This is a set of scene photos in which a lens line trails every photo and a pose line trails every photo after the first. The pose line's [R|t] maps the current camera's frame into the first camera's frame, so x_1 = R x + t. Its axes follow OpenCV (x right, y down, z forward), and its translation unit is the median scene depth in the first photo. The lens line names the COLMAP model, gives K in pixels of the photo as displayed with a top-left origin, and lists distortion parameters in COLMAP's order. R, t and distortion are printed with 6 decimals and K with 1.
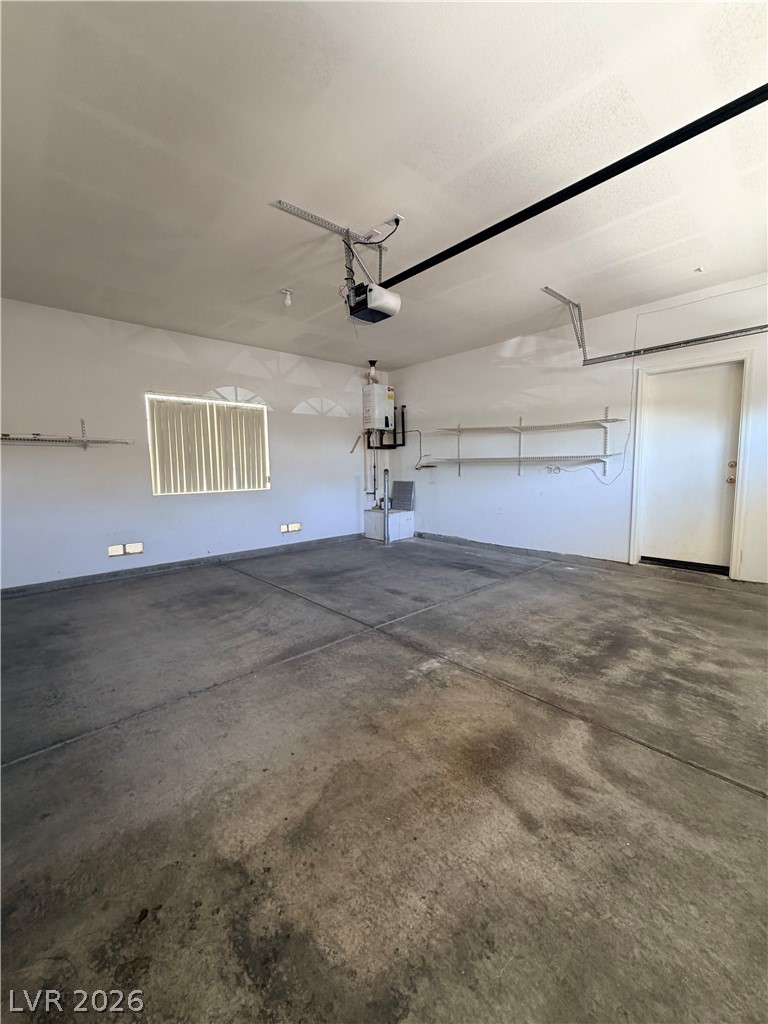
lens RADIAL K [[409.2, 0, 383.2], [0, 409.2, 510.4], [0, 0, 1]] dist [0.001281, -0.000221]
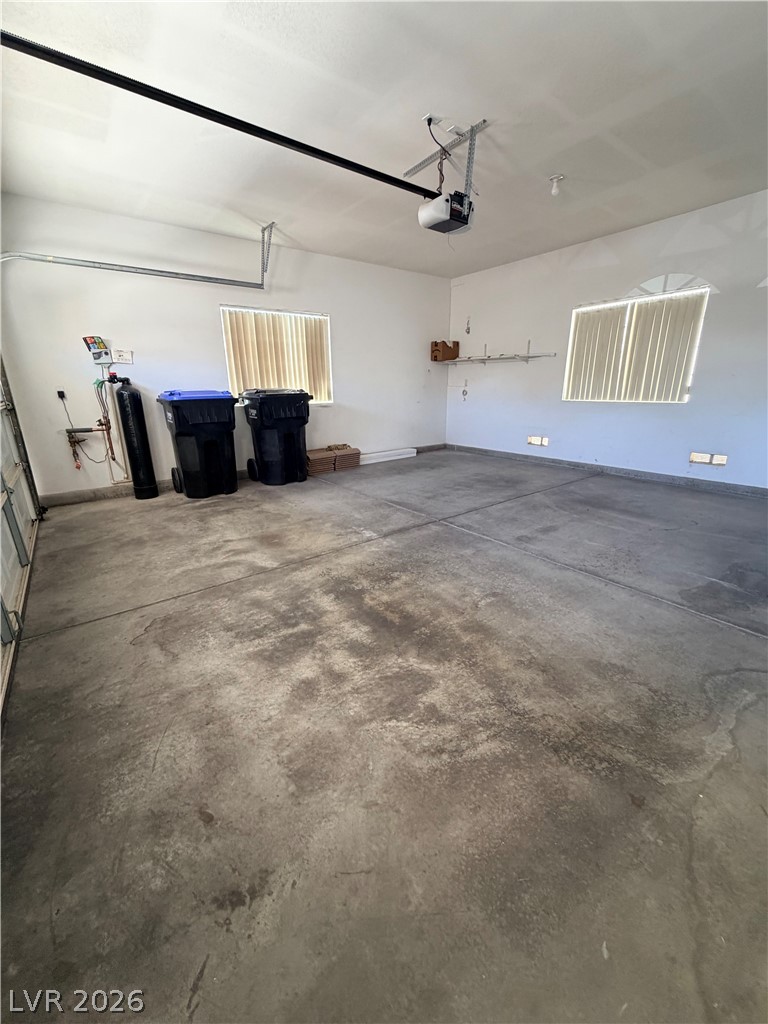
lens RADIAL K [[409.2, 0, 384.2], [0, 409.2, 511.5], [0, 0, 1]] dist [0.001281, -0.000221]
pose [[-0.099771, 0.310771, -0.945234, 1.214485], [-0.090230, 0.943234, 0.319637, -0.111287], [0.990911, 0.117179, -0.066066, 1.012370]]
